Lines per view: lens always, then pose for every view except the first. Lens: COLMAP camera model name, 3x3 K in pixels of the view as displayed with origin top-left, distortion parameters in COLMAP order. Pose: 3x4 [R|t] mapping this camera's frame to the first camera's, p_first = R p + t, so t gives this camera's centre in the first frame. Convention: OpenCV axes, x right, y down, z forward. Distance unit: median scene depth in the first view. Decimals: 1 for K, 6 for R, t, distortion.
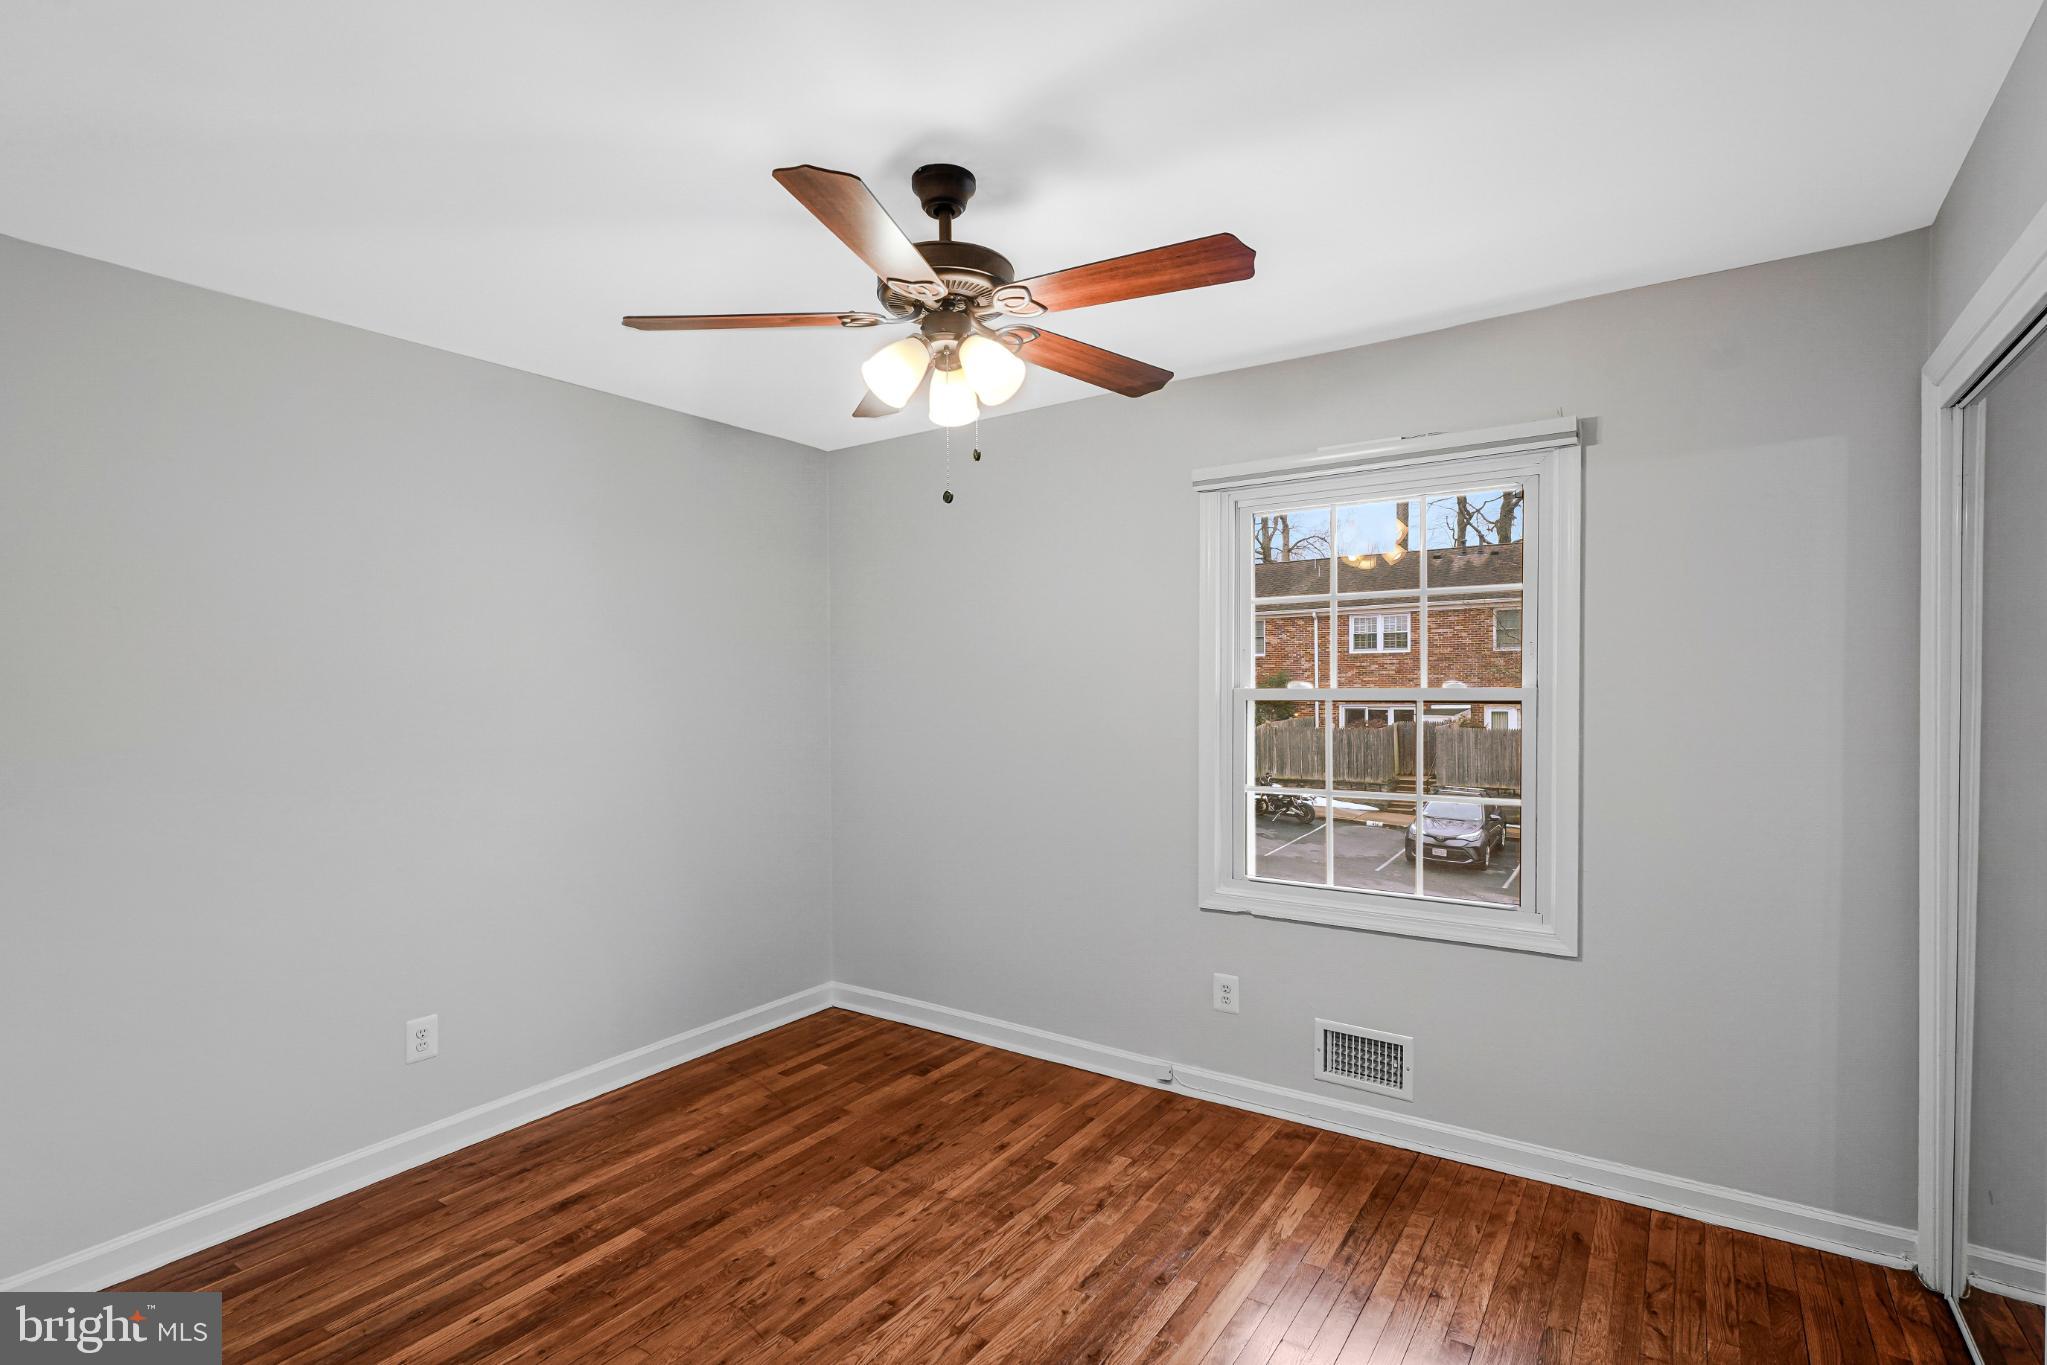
lens RADIAL K [[978.4, 0, 1026.7], [0, 978.4, 698.7], [0, 0, 1]] dist [0.005695, -0.002130]
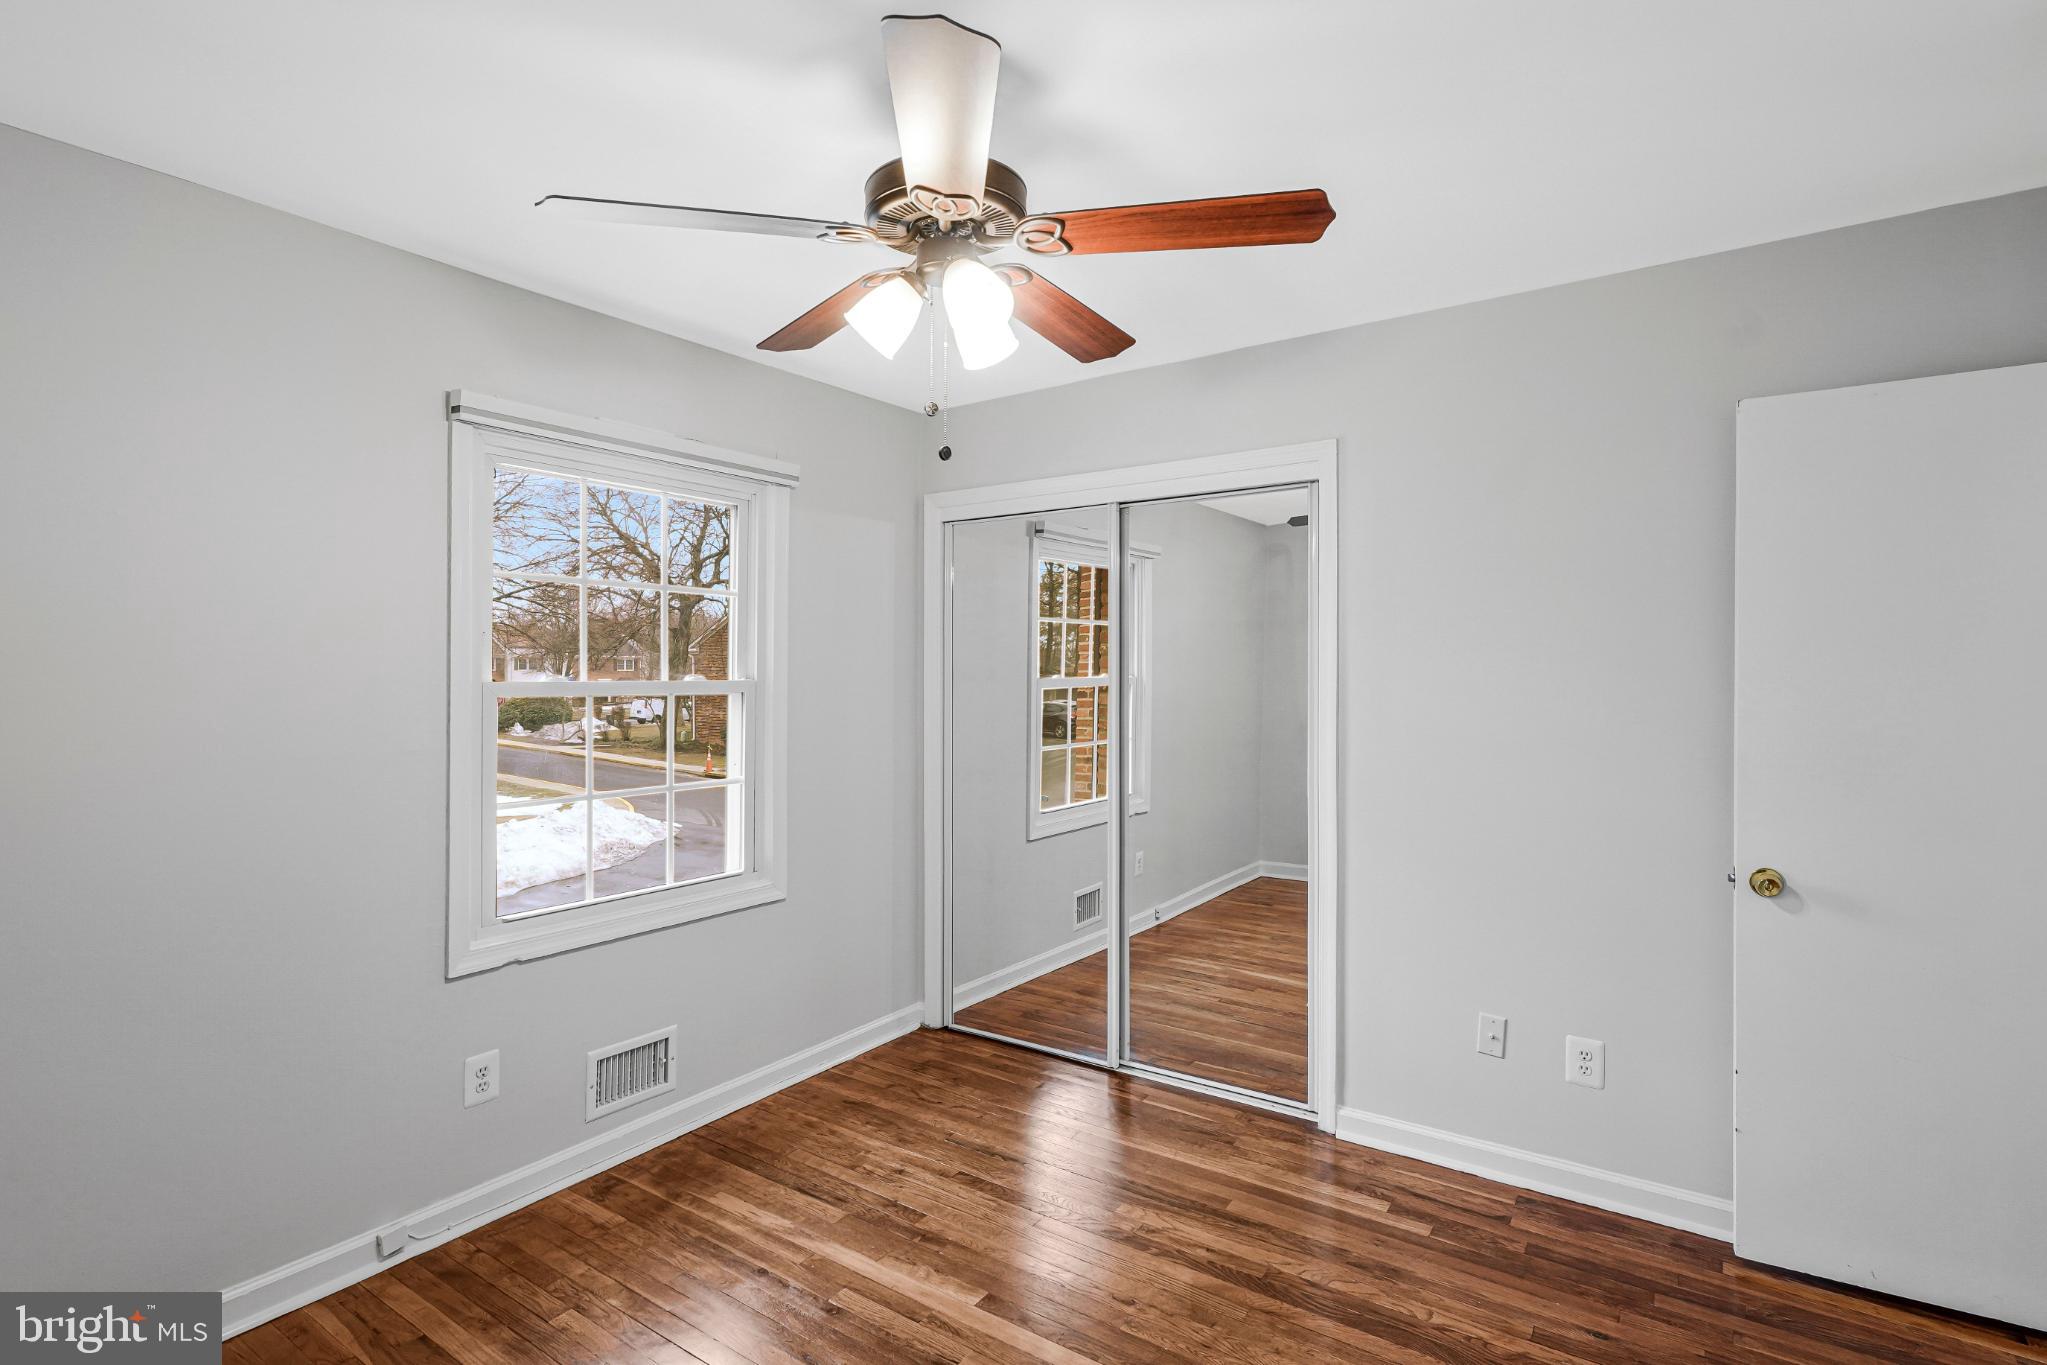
lens RADIAL K [[978.4, 0, 1035.8], [0, 978.4, 678.0], [0, 0, 1]] dist [0.005695, -0.002130]
pose [[0.013402, 0.007142, 0.999885, -0.681332], [0.013695, 0.999879, -0.007325, -0.001767], [-0.999816, 0.013792, 0.013302, 0.667854]]
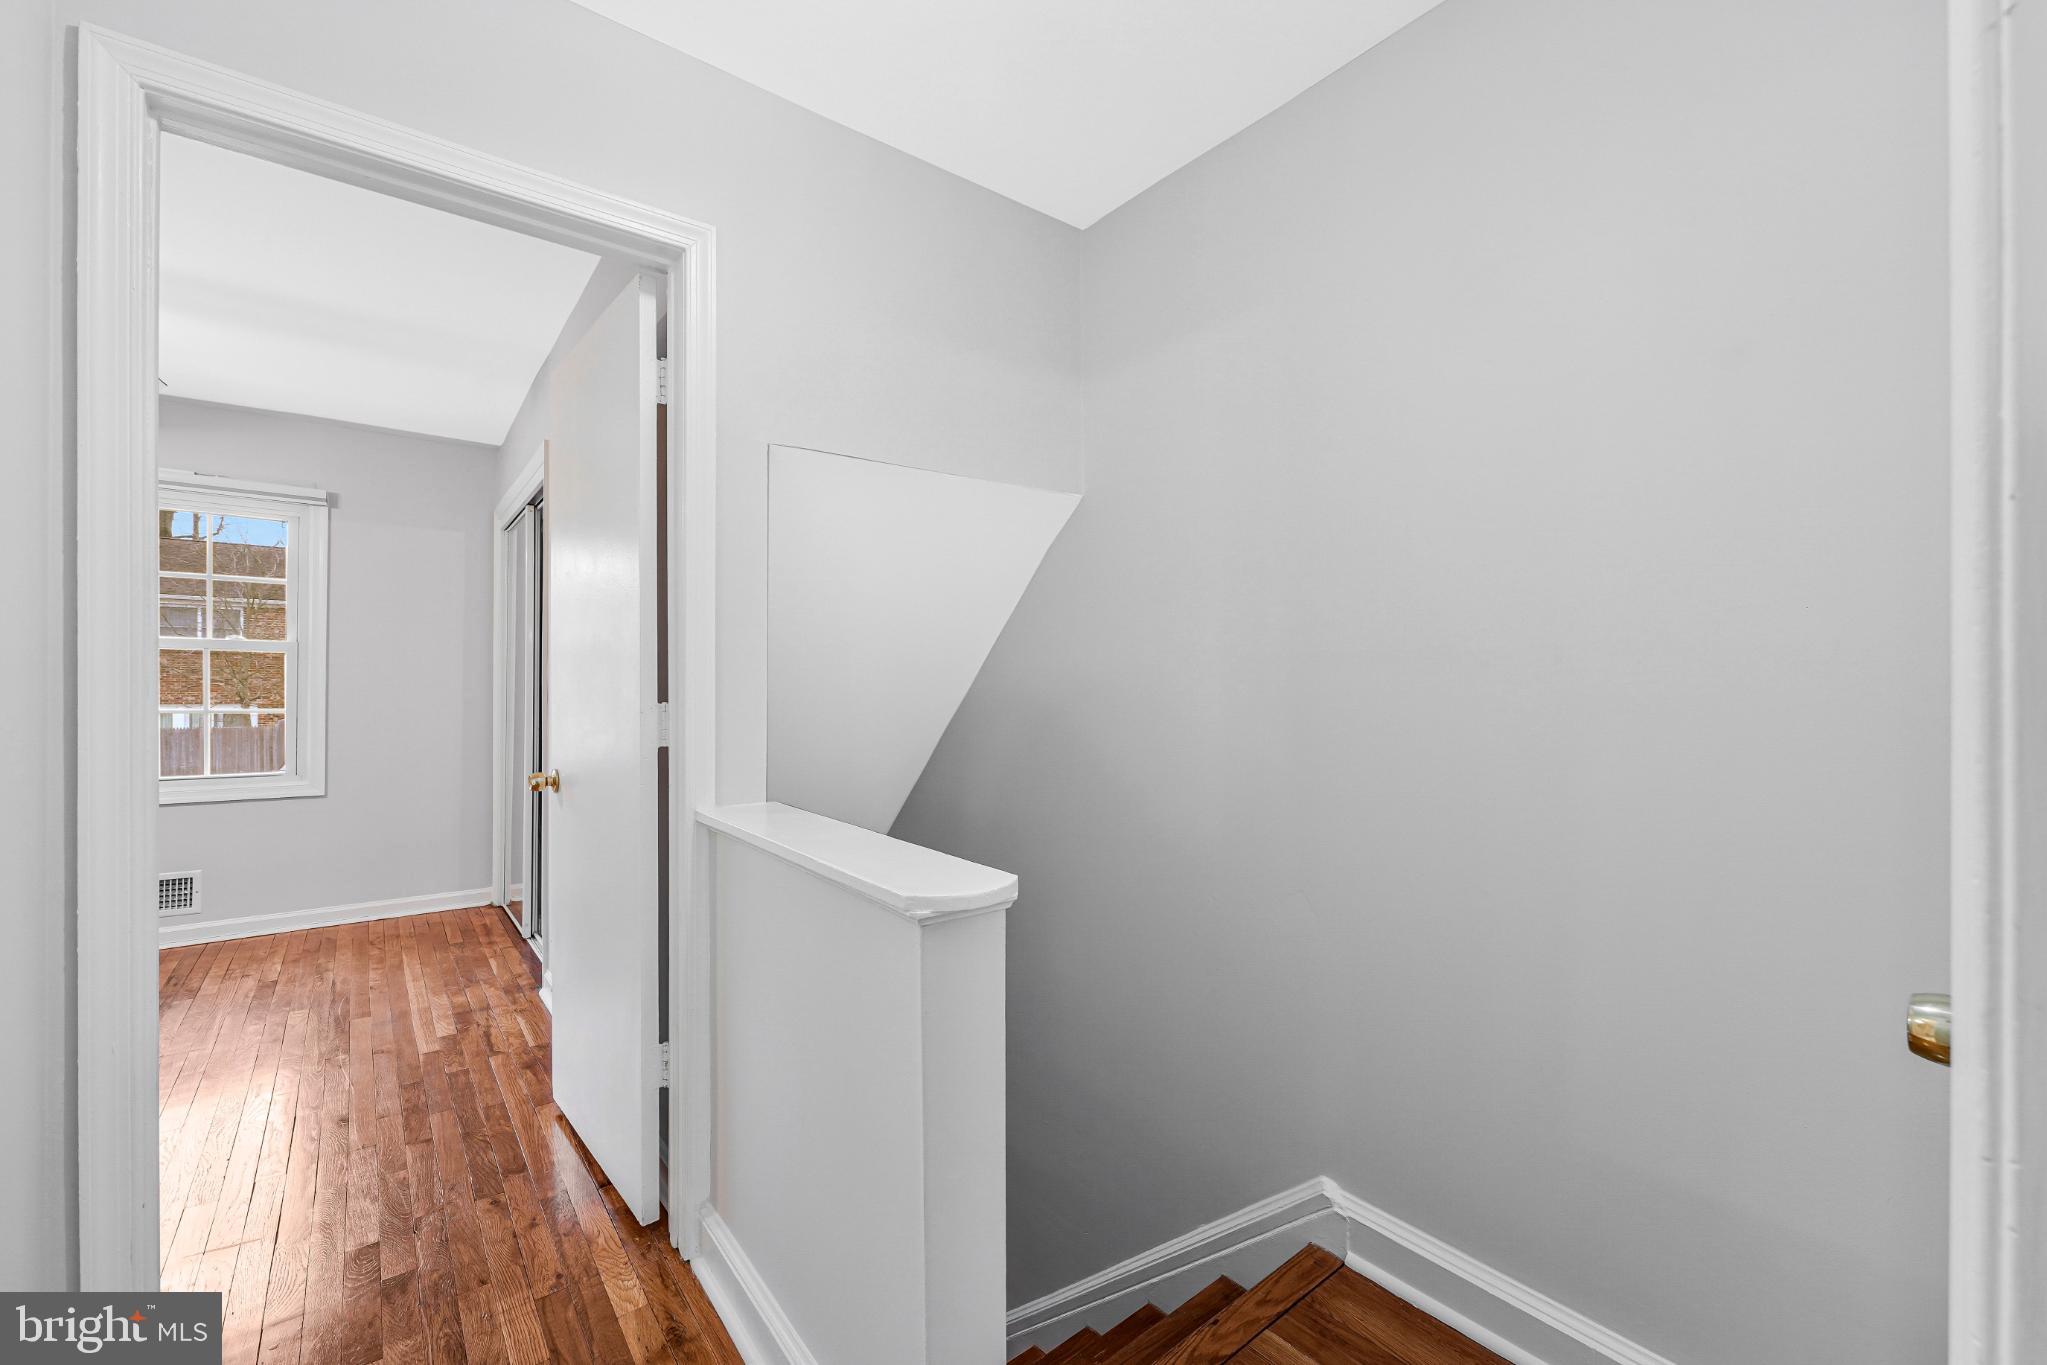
lens RADIAL K [[838.2, 0, 1022.3], [0, 838.2, 681.8], [0, 0, 1]] dist [-0.002221, 0.000111]
pose [[0.305547, 0.008995, 0.952134, -0.497628], [0.006540, 0.999912, -0.011545, 0.086593], [-0.952154, 0.009755, 0.305462, -0.666951]]
